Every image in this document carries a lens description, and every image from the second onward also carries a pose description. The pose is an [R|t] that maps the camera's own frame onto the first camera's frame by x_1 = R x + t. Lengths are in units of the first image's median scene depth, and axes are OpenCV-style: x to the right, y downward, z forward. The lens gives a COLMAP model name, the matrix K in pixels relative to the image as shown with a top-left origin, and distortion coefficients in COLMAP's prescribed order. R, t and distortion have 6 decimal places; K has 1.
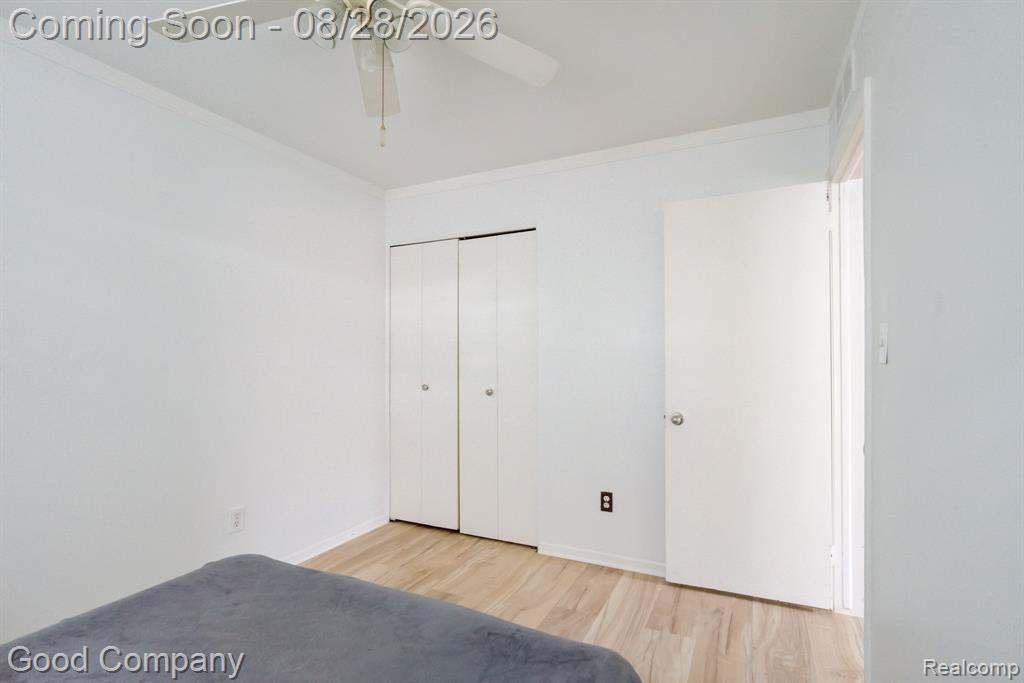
lens RADIAL K [[478.5, 0, 514.9], [0, 478.5, 345.9], [0, 0, 1]] dist [-0.018939, 0.007621]
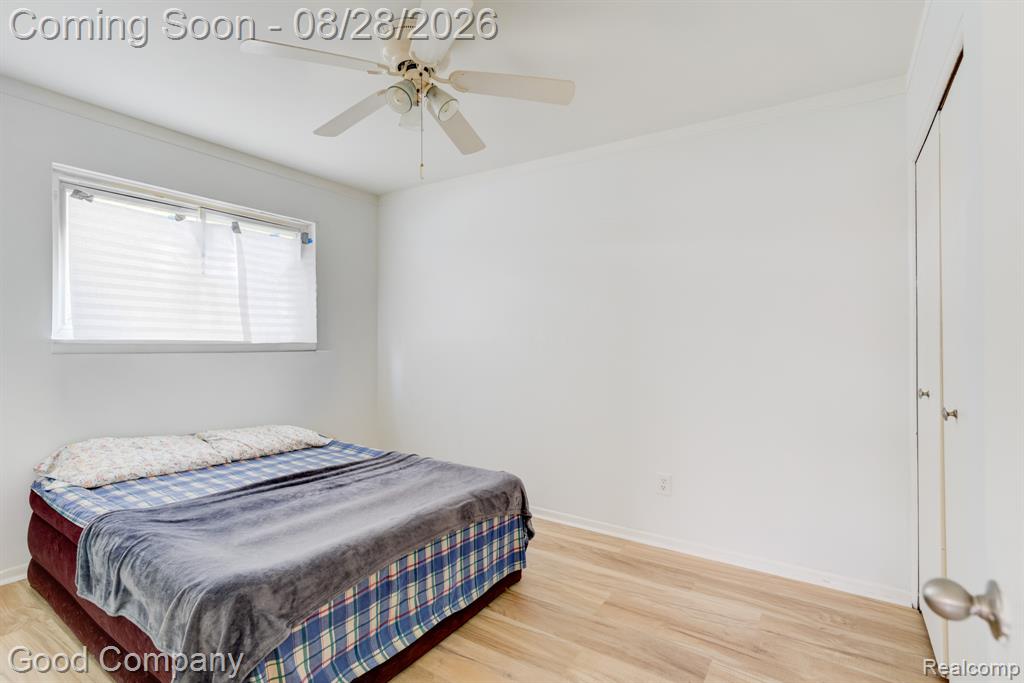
lens RADIAL K [[488.3, 0, 512.9], [0, 488.3, 340.3], [0, 0, 1]] dist [-0.015655, 0.009218]
pose [[-0.131479, 0.005962, -0.991301, 0.516763], [0.017222, 0.999845, 0.003729, 0.014851], [0.991169, -0.016581, -0.131561, 0.700436]]
